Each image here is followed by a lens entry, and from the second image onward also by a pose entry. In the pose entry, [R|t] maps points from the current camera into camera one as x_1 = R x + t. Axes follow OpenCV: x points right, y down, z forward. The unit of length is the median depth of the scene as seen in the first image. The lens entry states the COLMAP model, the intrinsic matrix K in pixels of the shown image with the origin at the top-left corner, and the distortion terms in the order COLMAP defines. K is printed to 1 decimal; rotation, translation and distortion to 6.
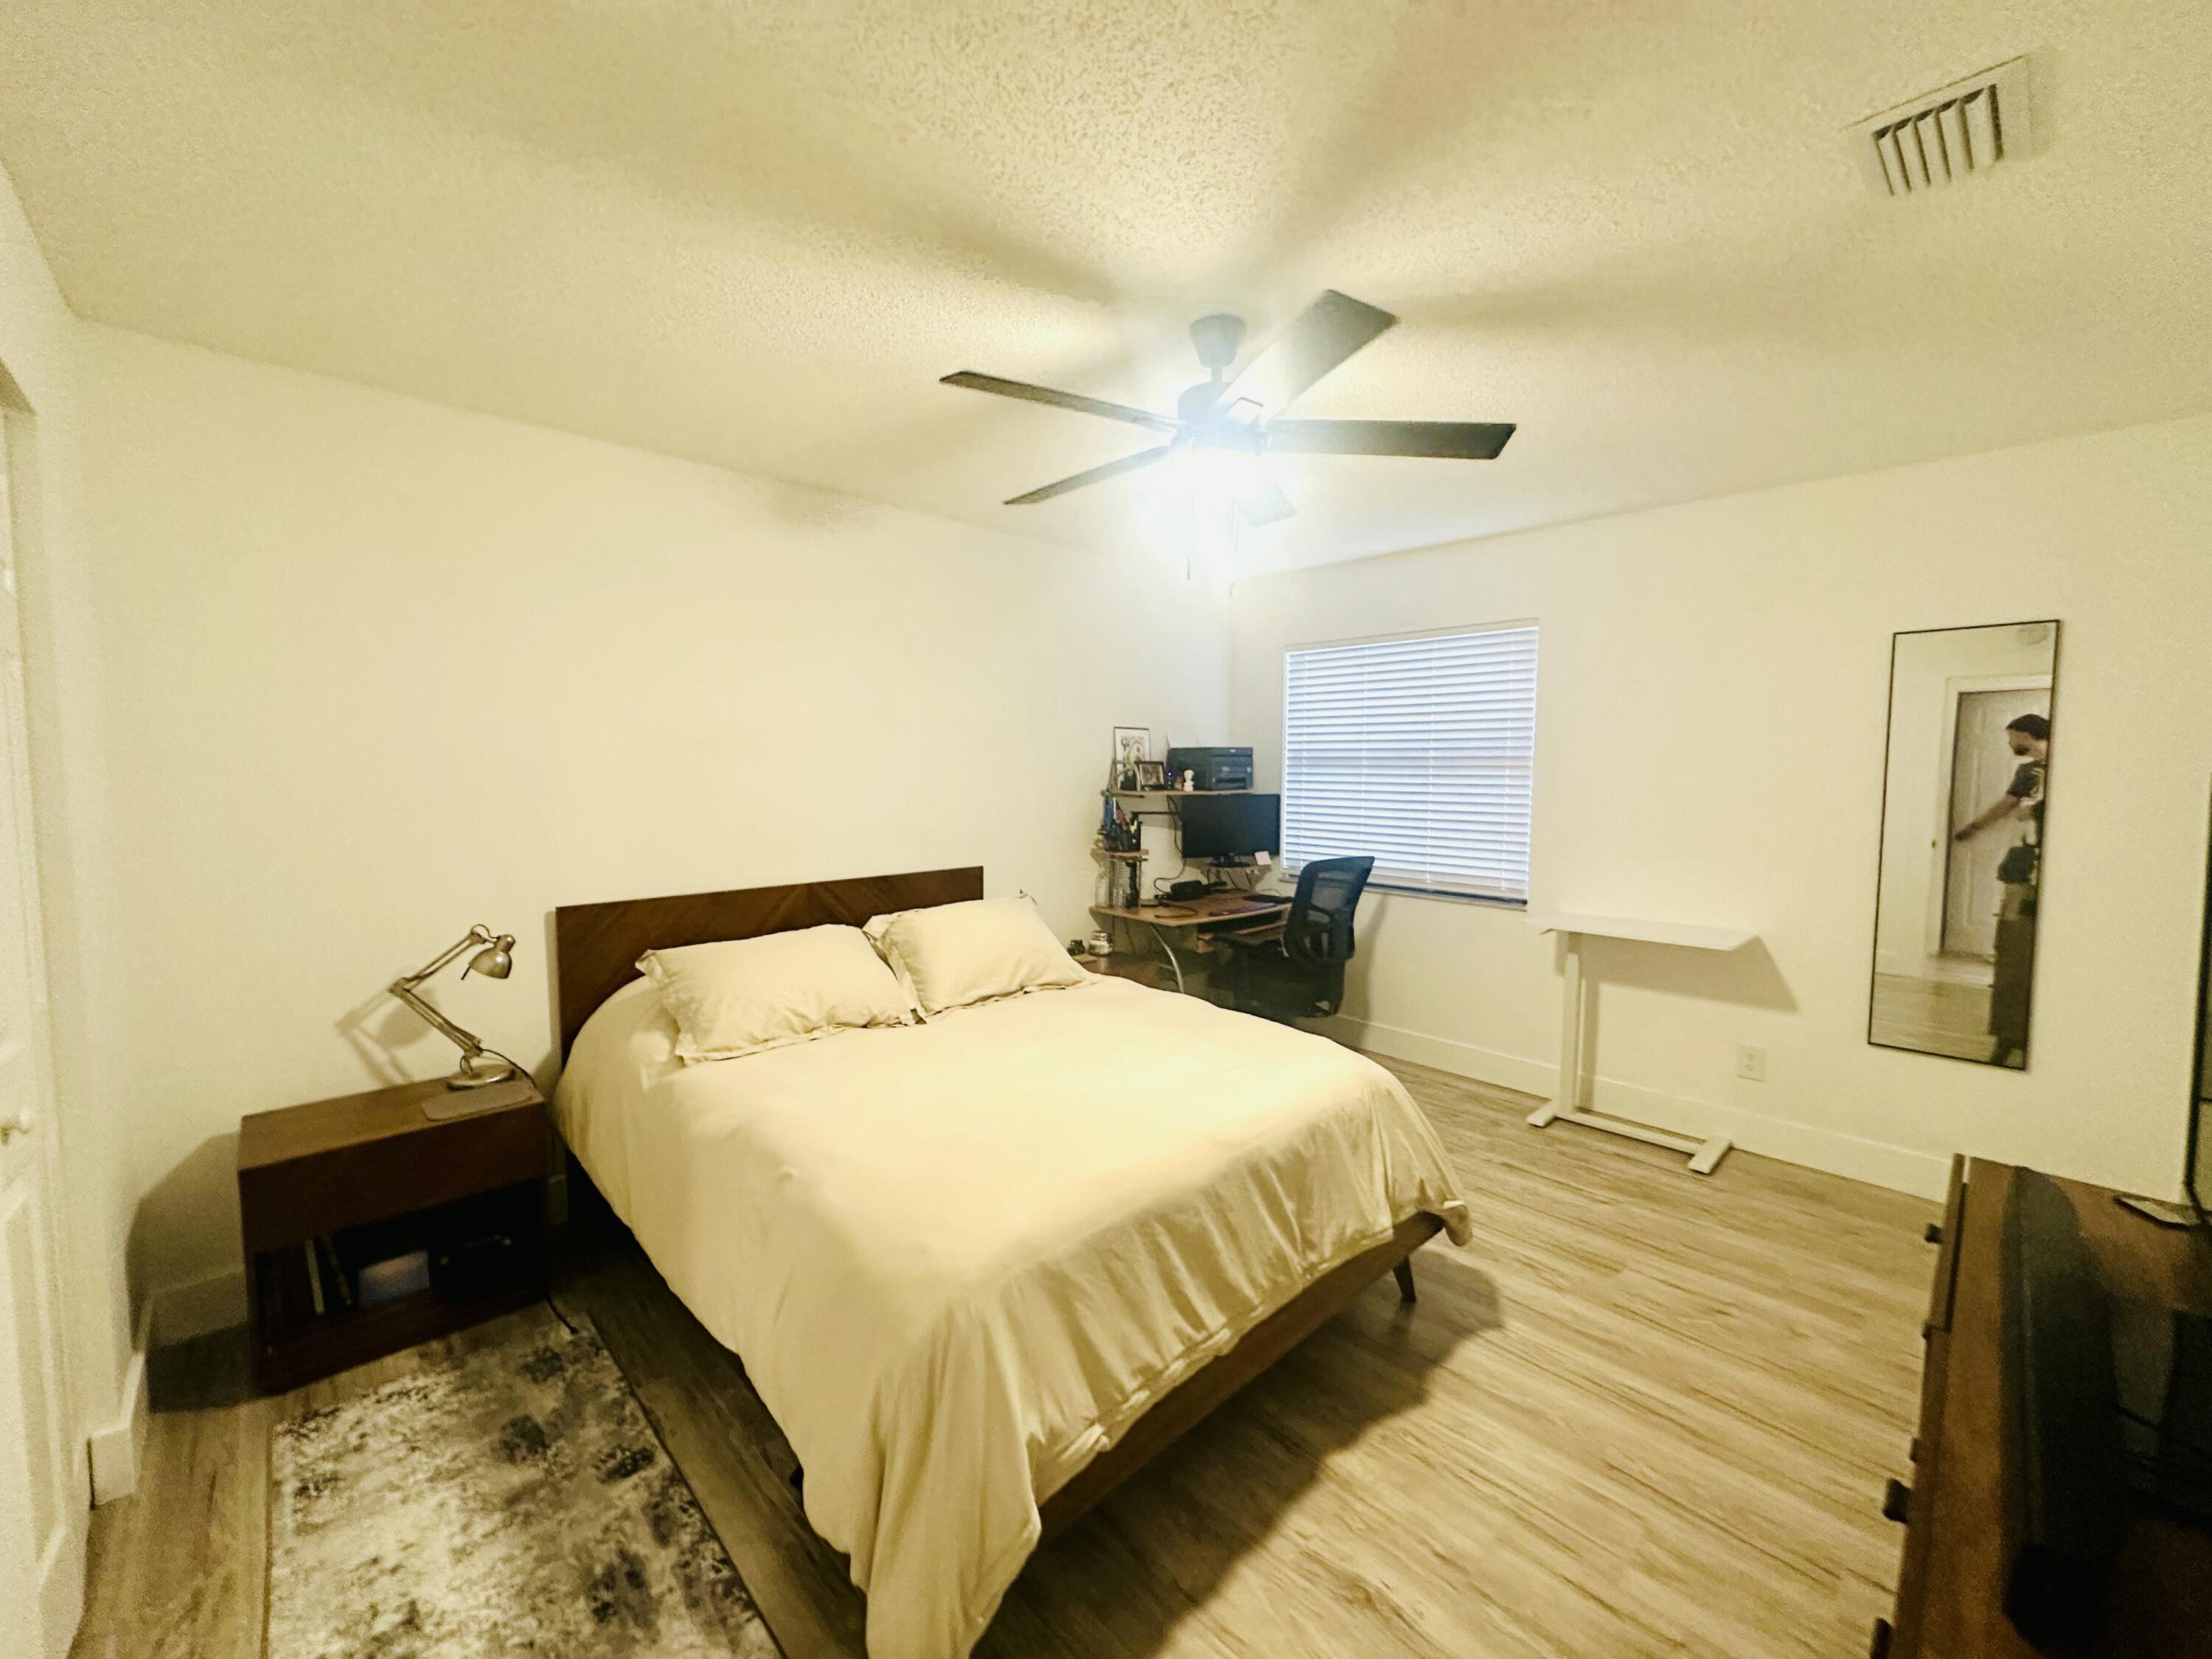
lens RADIAL K [[881.3, 0, 1106.2], [0, 881.3, 827.9], [0, 0, 1]] dist [-0.002627, 0.000742]
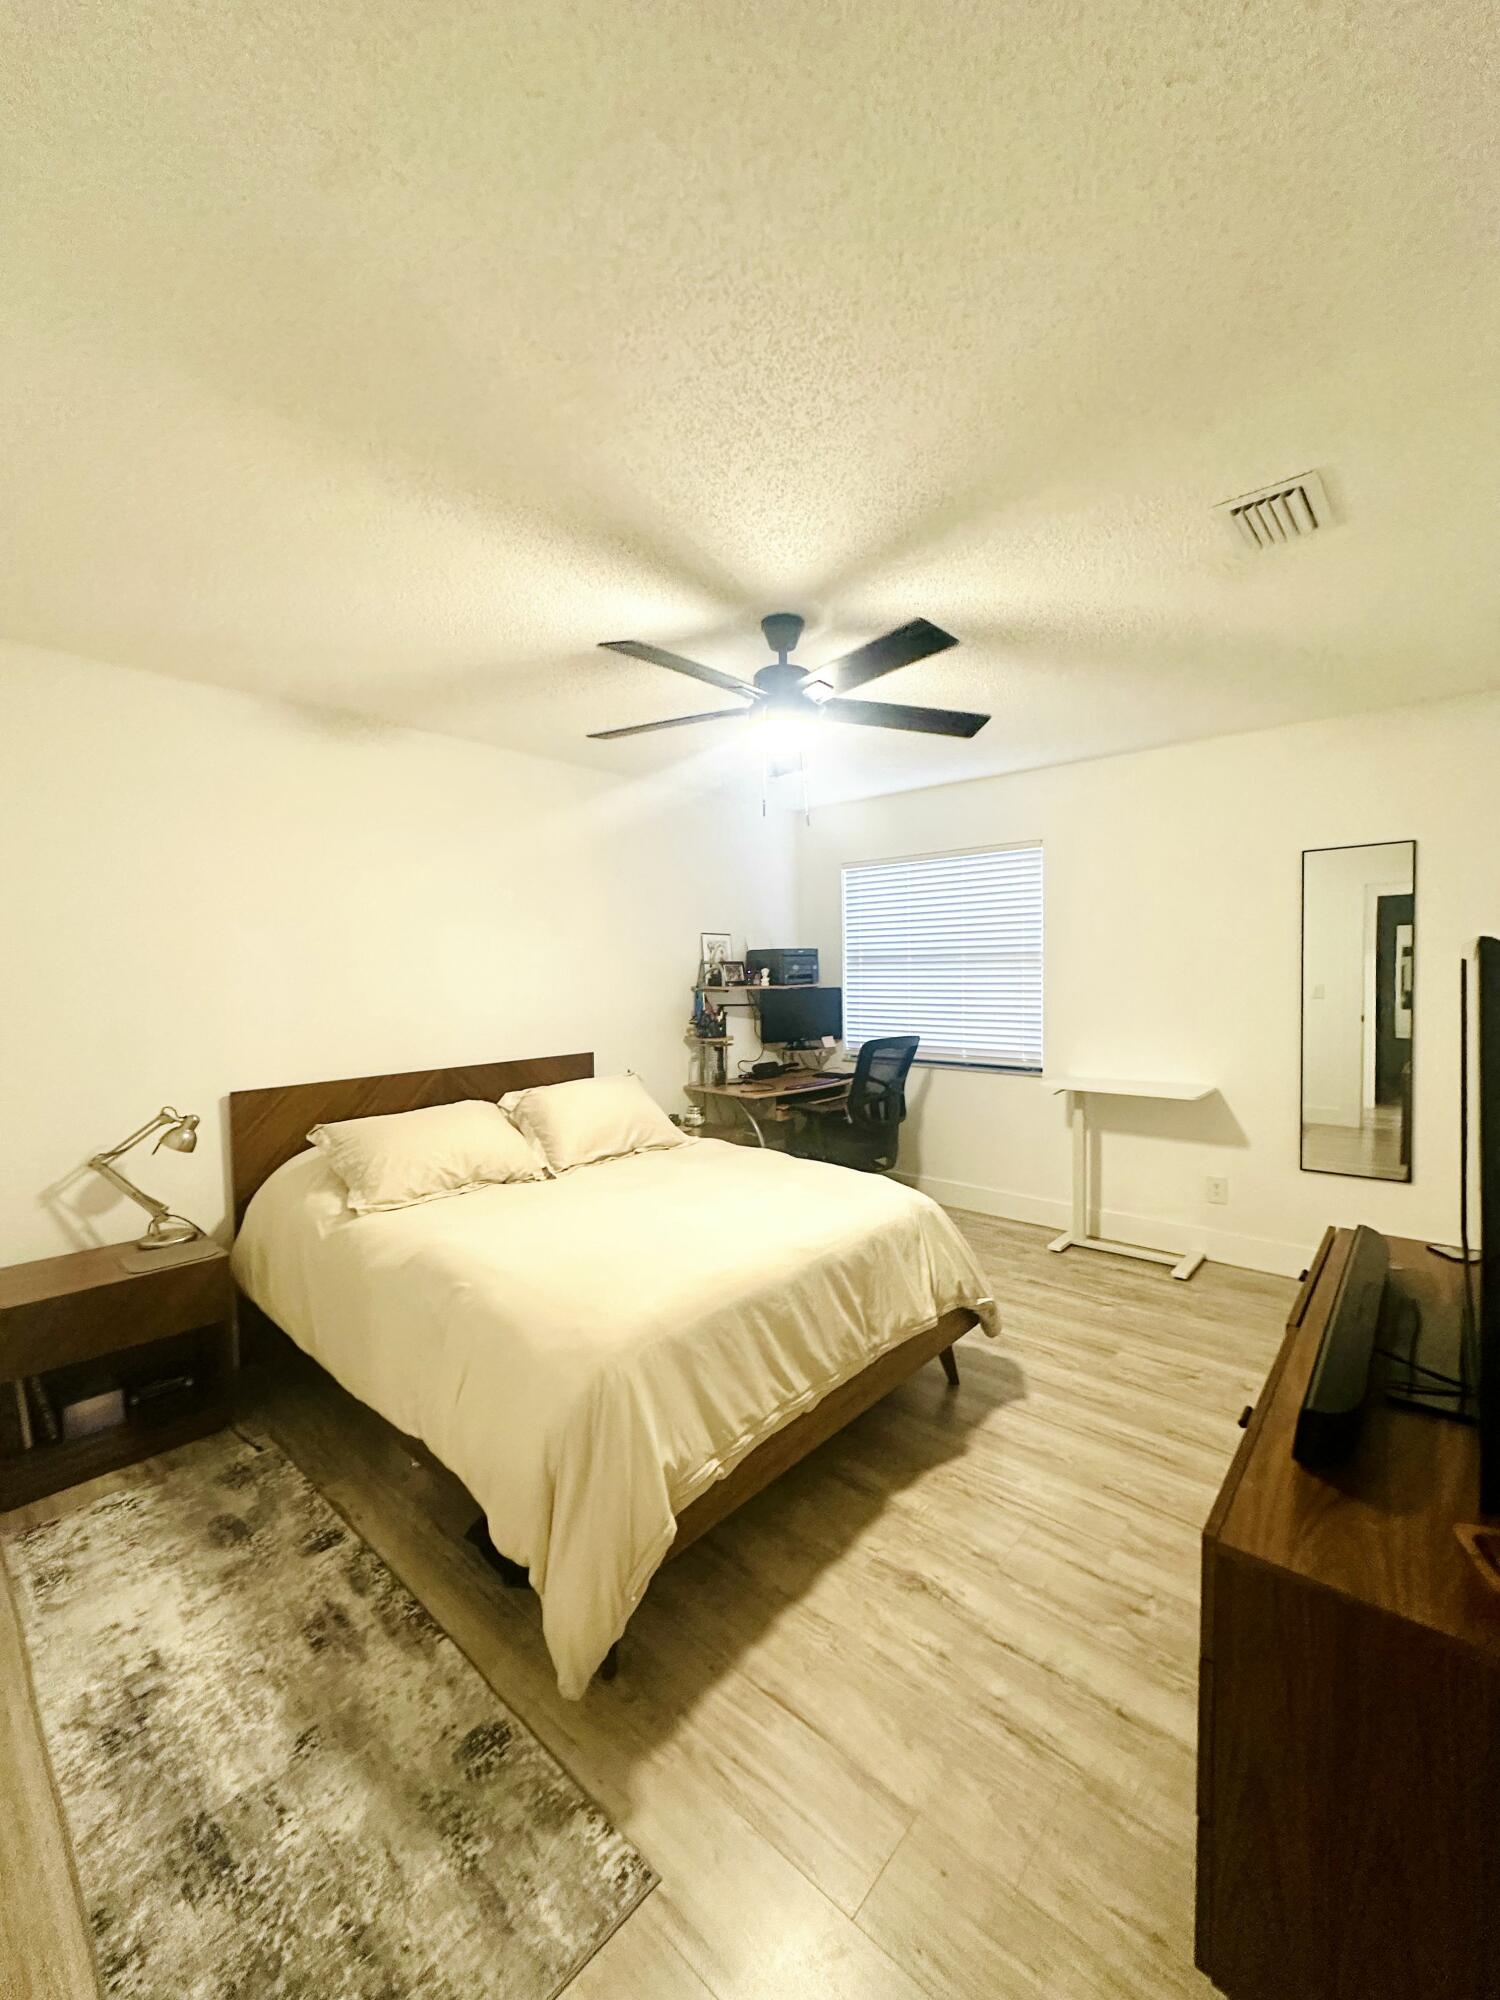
lens RADIAL K [[796.9, 0, 751.7], [0, 796.9, 996.8], [0, 0, 1]] dist [-0.002627, 0.000742]
pose [[0.996459, -0.021035, 0.081406, -0.026287], [0.024160, 0.999001, -0.037598, 0.027153], [-0.080534, 0.039432, 0.995972, -0.145011]]
